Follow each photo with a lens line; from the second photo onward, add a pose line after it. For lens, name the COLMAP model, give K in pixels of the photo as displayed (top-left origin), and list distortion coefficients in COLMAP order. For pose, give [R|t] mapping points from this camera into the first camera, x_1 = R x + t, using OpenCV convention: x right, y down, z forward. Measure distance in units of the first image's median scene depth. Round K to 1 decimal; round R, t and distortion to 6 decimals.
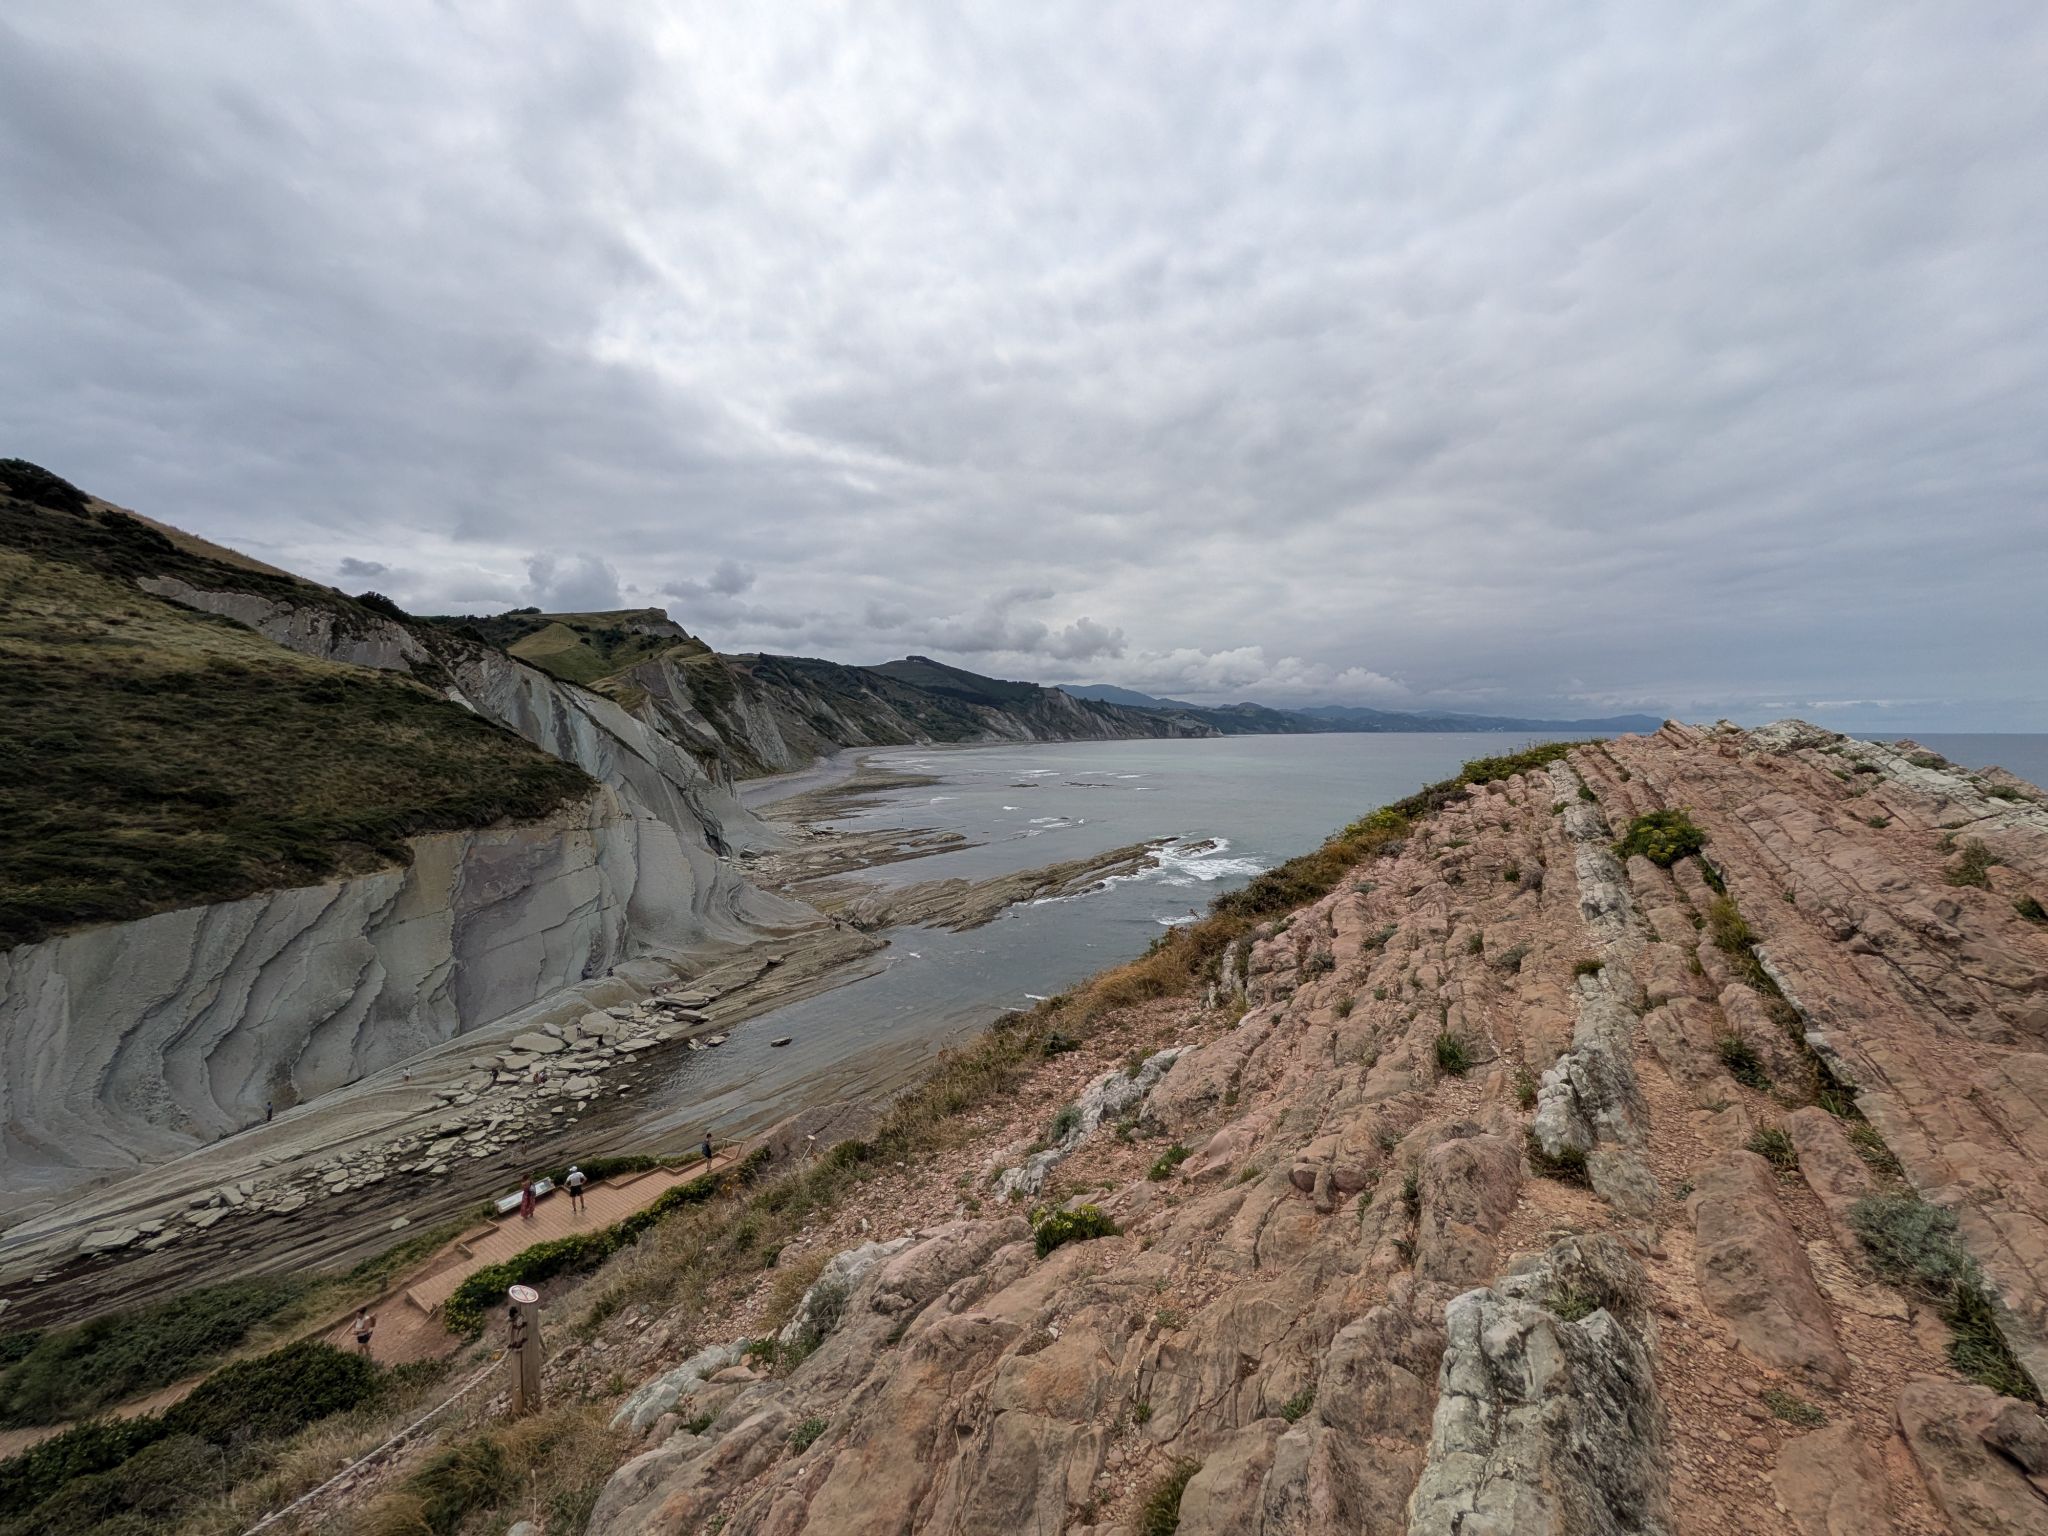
lens RADIAL K [[908.7, 0, 1060.3], [0, 908.7, 703.4], [0, 0, 1]] dist [-0.016326, 0.009095]
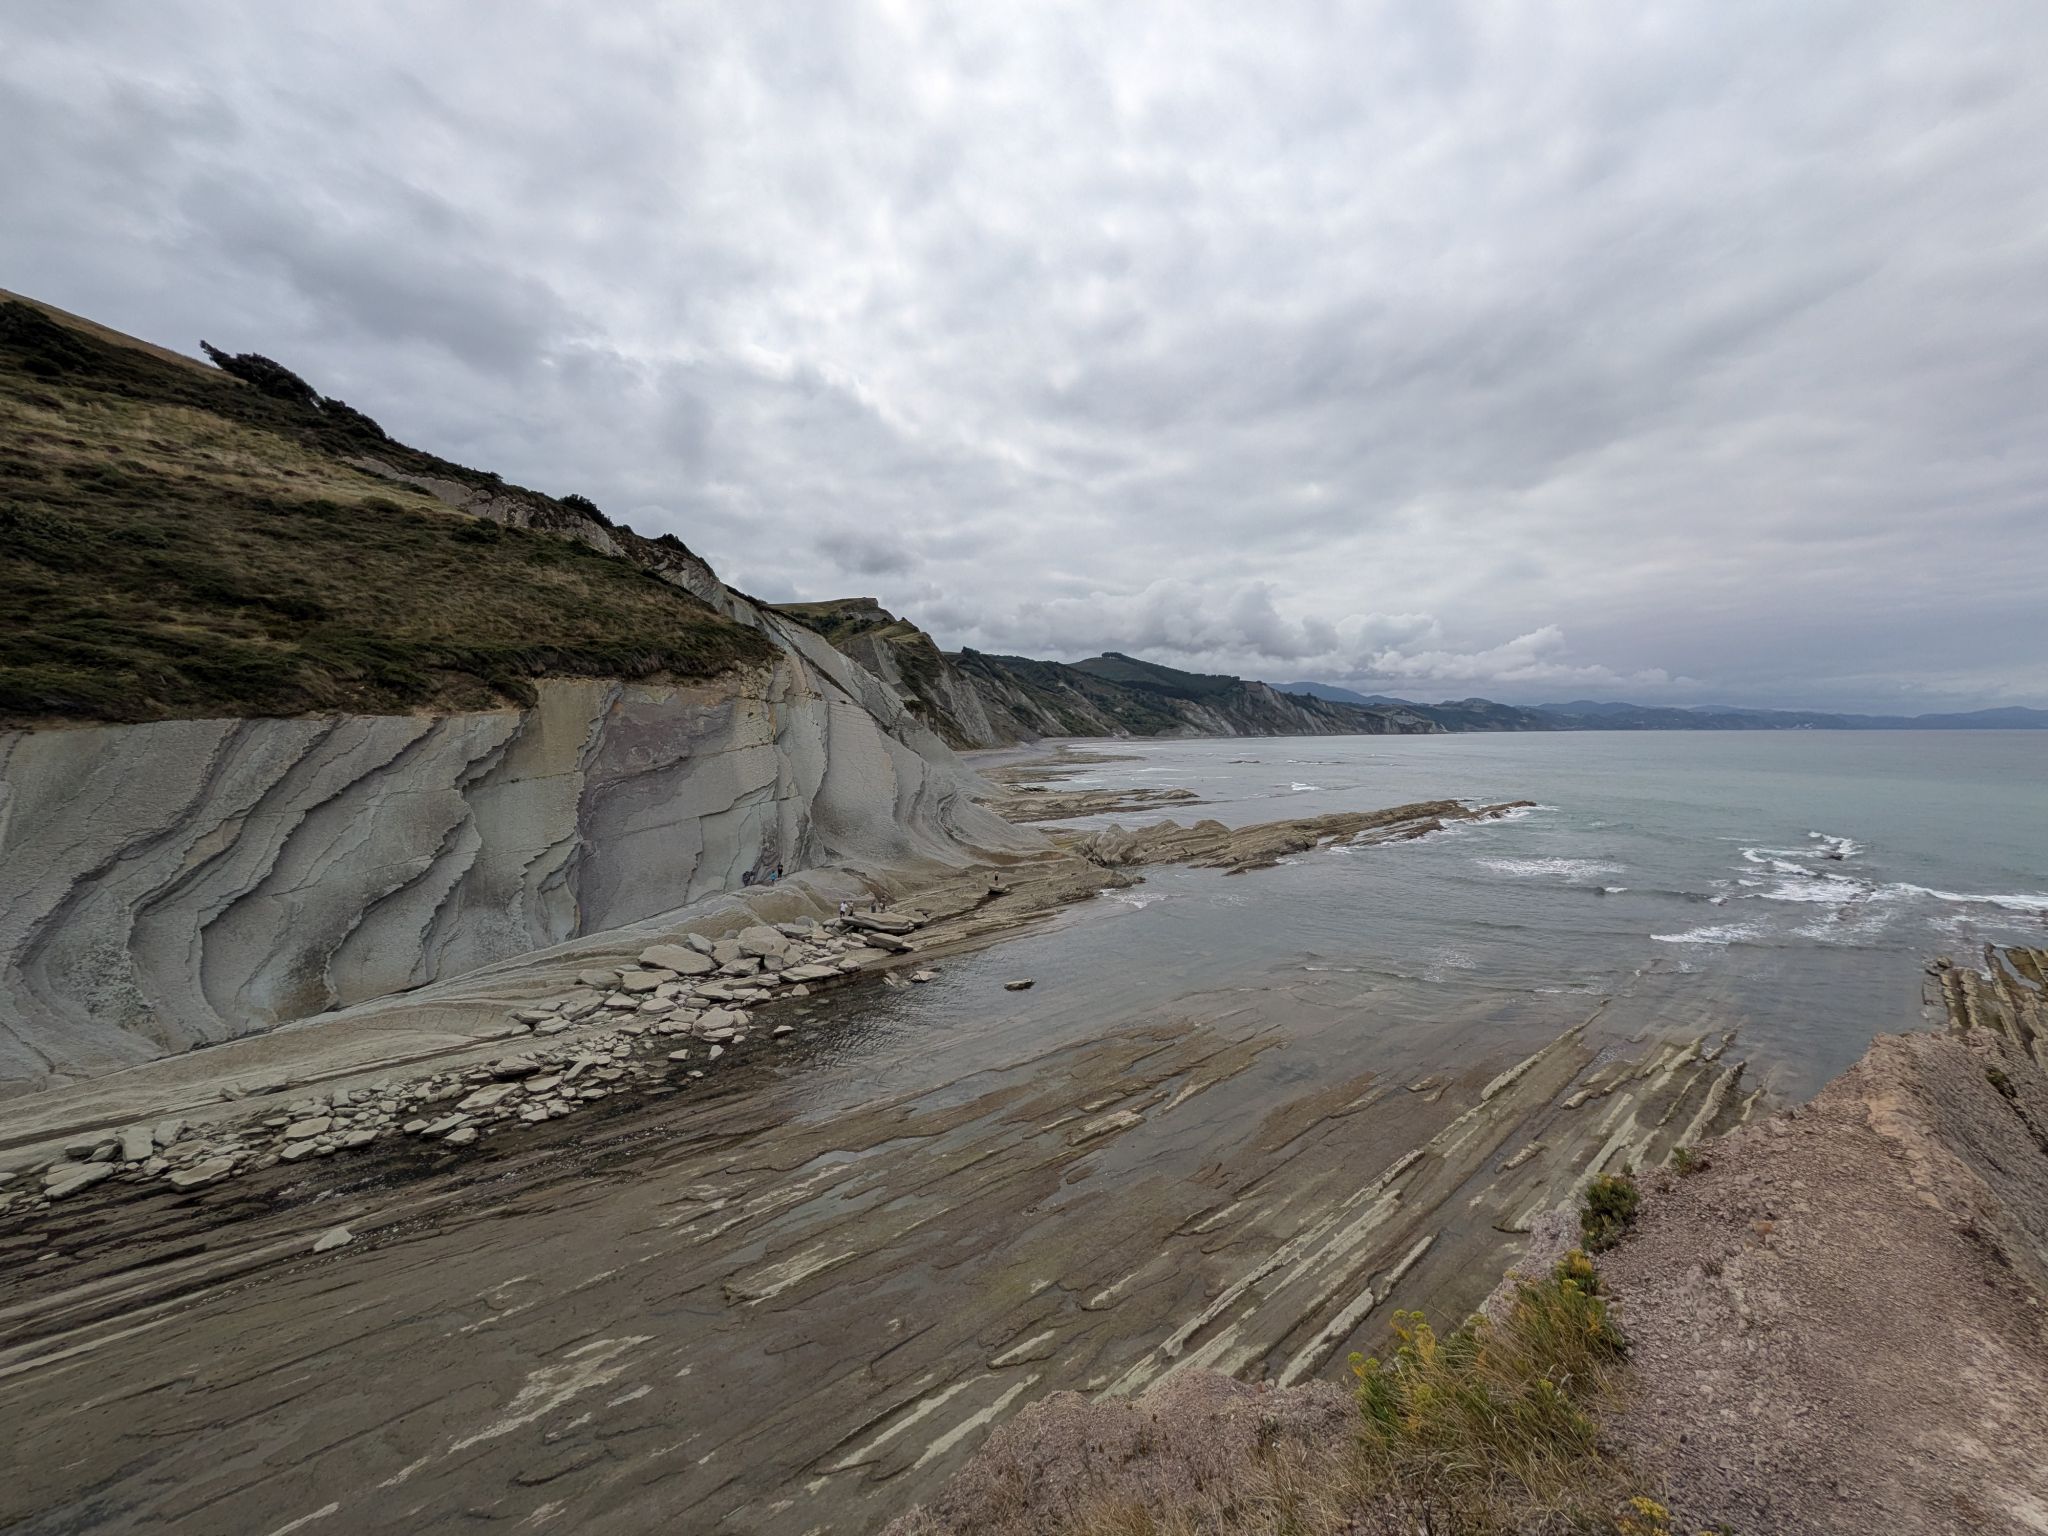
lens RADIAL K [[809.1, 0, 1030.4], [0, 809.1, 745.8], [0, 0, 1]] dist [0.002241, 0.000090]
pose [[0.973941, 0.005958, -0.226723, -0.152838], [-0.006457, 0.999978, -0.001461, 0.181947], [0.226710, 0.002887, 0.973958, 0.394073]]
